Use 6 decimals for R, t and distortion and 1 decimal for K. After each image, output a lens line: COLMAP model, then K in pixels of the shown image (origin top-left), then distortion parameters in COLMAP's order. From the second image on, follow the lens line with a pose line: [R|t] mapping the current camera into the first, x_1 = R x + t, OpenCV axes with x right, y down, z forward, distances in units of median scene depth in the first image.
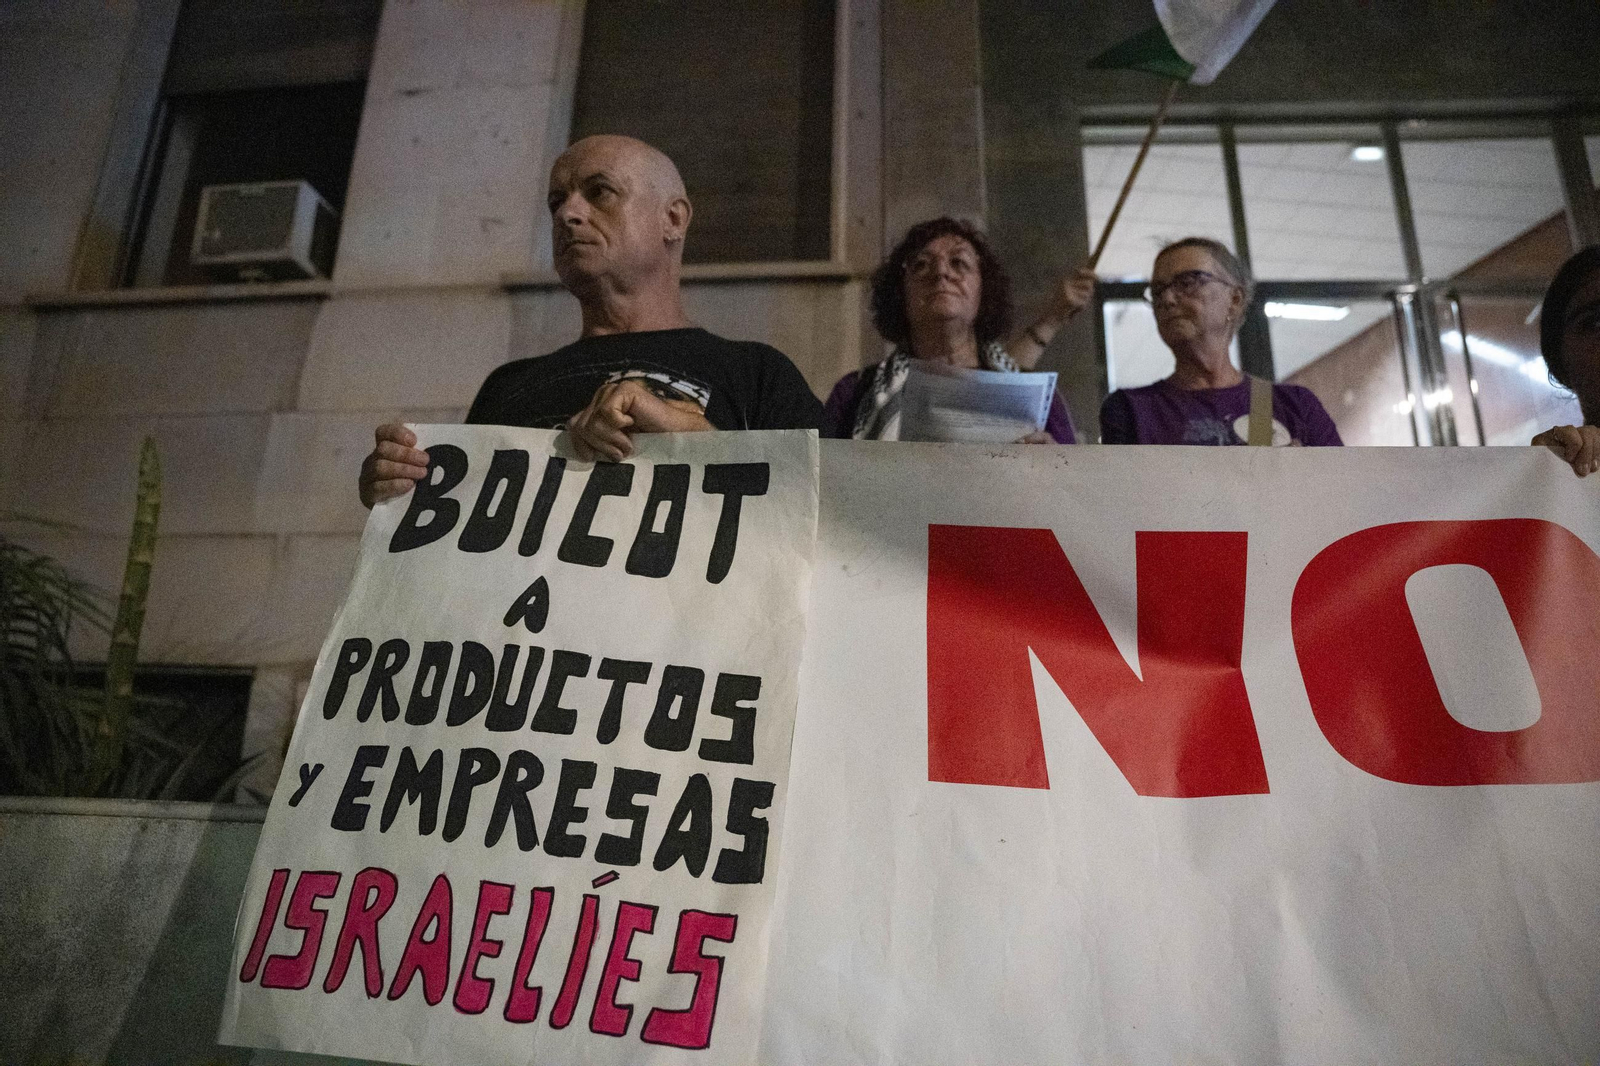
lens RADIAL K [[1097.9, 0, 809.4], [0, 1097.9, 508.7], [0, 0, 1]] dist [-0.107975, 0.059317]
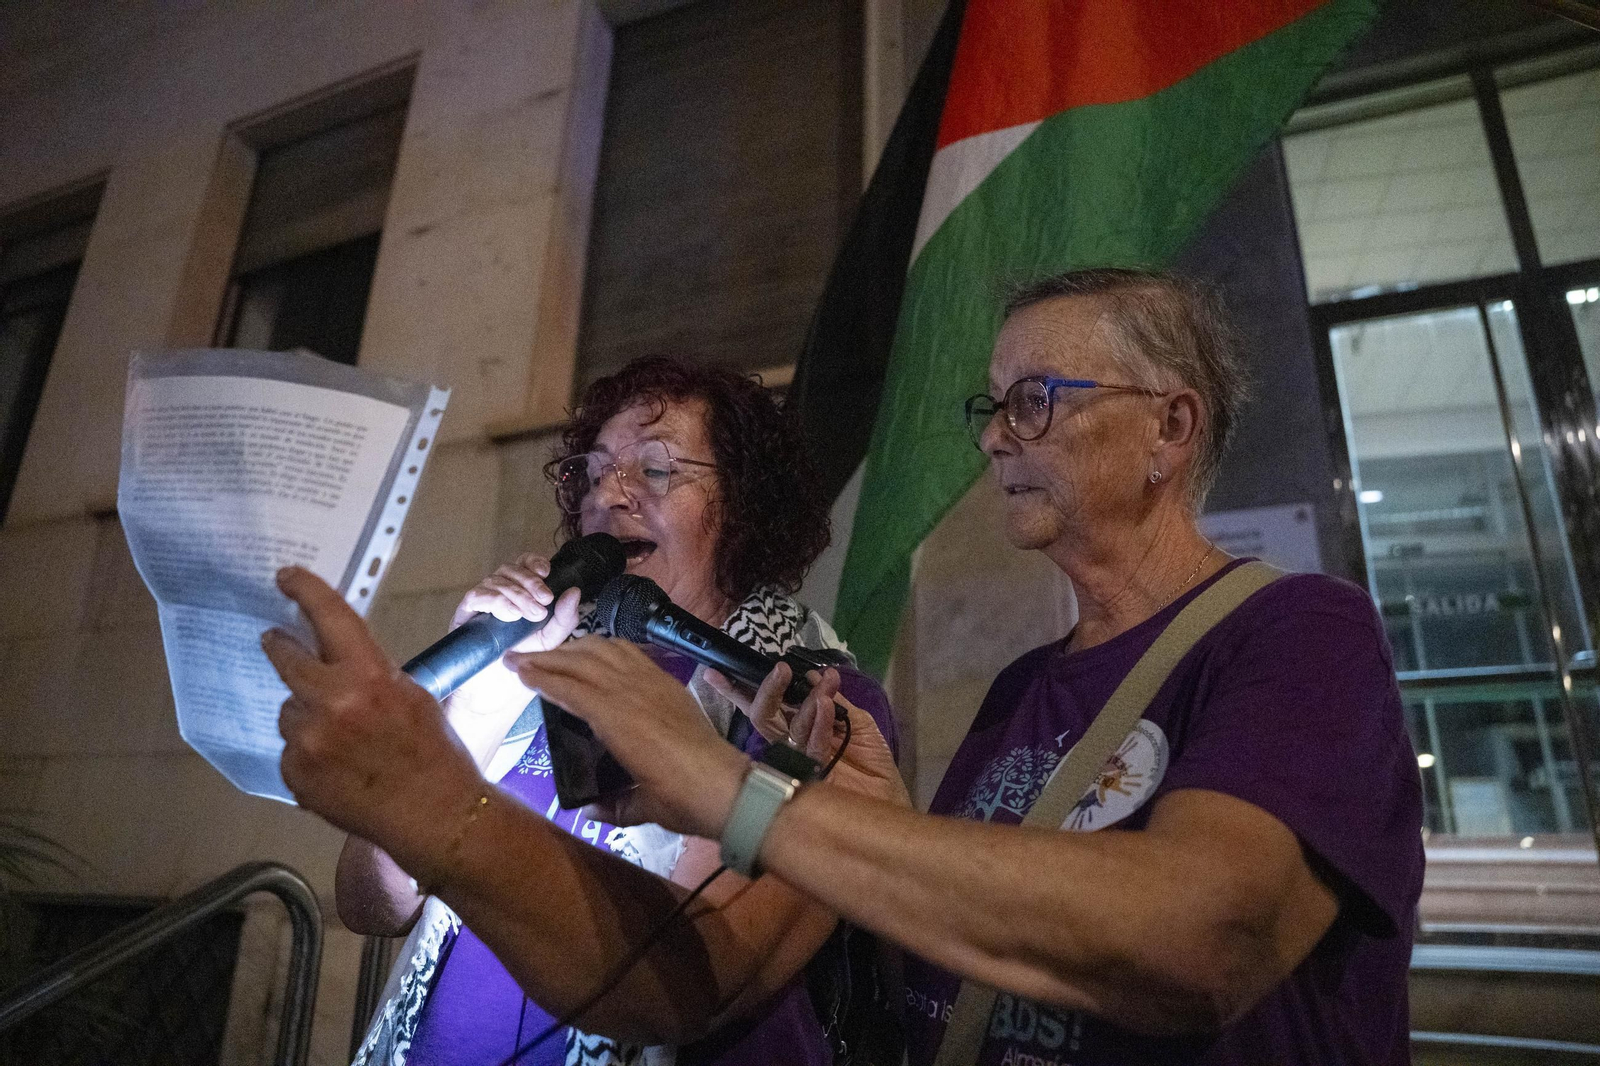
lens RADIAL K [[1064.6, 0, 800.0], [0, 1064.6, 533.0], [0, 0, 1]] dist [-0.112993, 0.081055]
pose [[0.951951, -0.100808, -0.289185, 0.176467], [0.092497, 0.994814, -0.042302, -0.070861], [0.291949, 0.013521, 0.956338, 0.266786]]
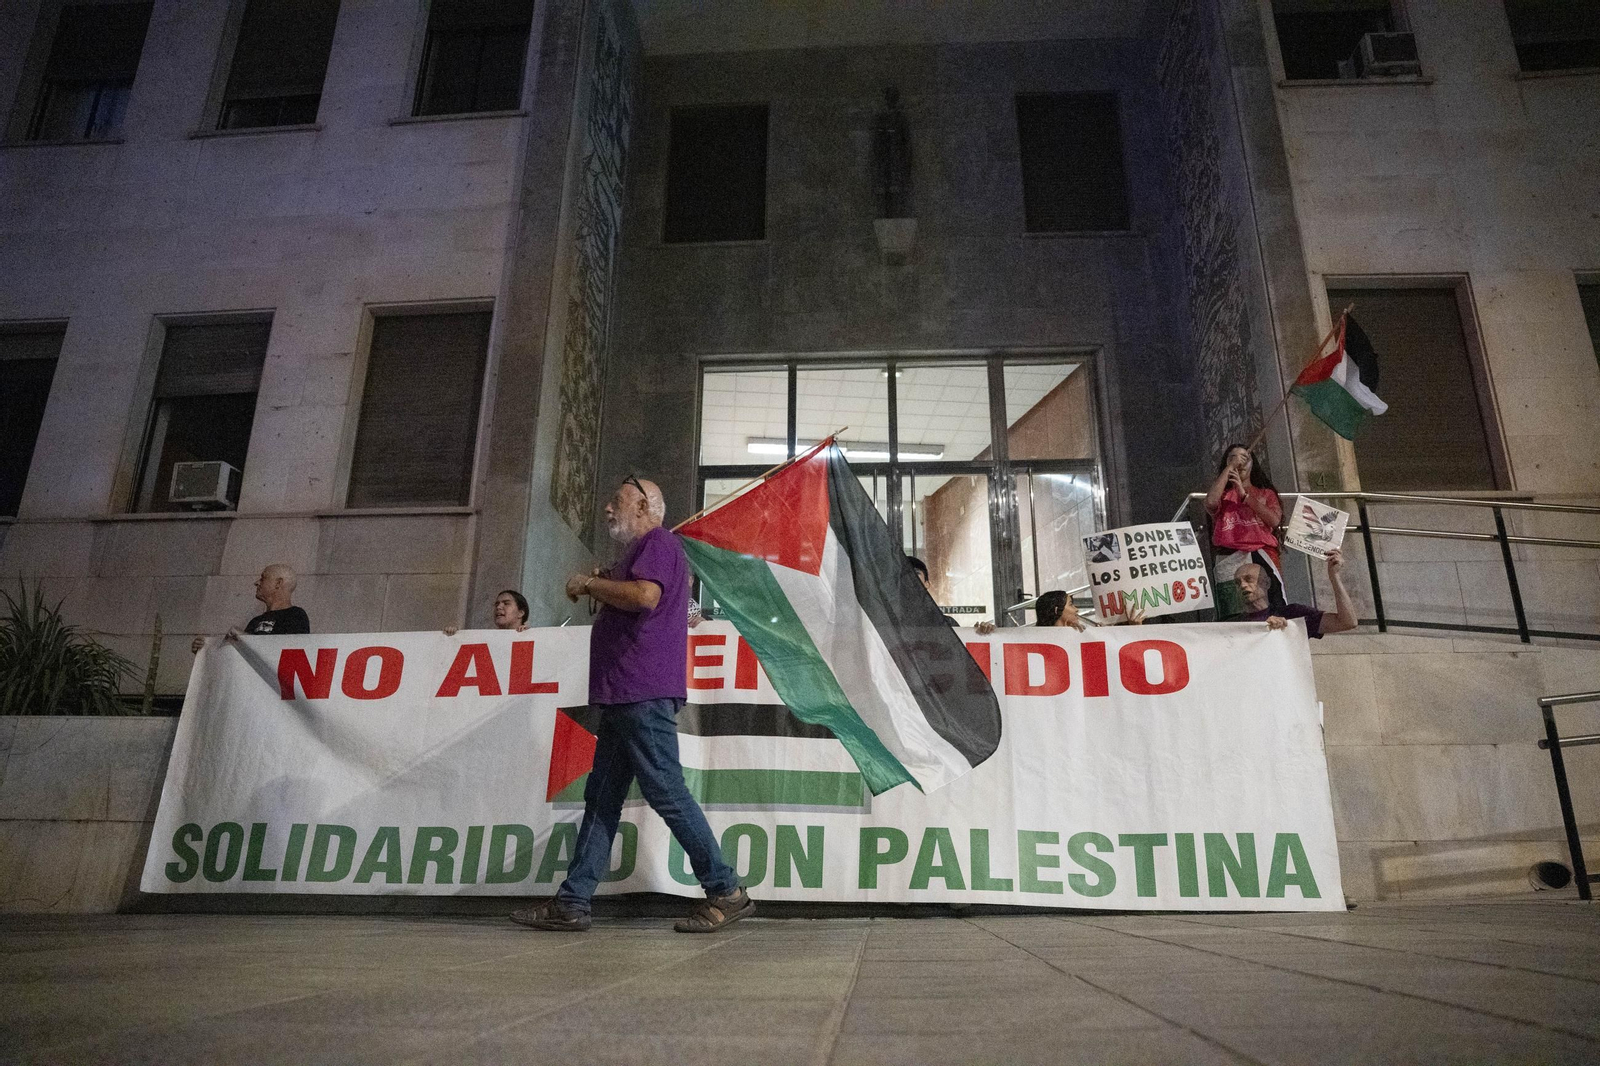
lens RADIAL K [[1097.9, 0, 809.4], [0, 1097.9, 508.7], [0, 0, 1]] dist [-0.107975, 0.059317]
pose [[0.999704, -0.004098, 0.023971, 0.615966], [0.004655, 0.999719, -0.023237, -0.159142], [-0.023869, 0.023342, 0.999443, -1.101951]]
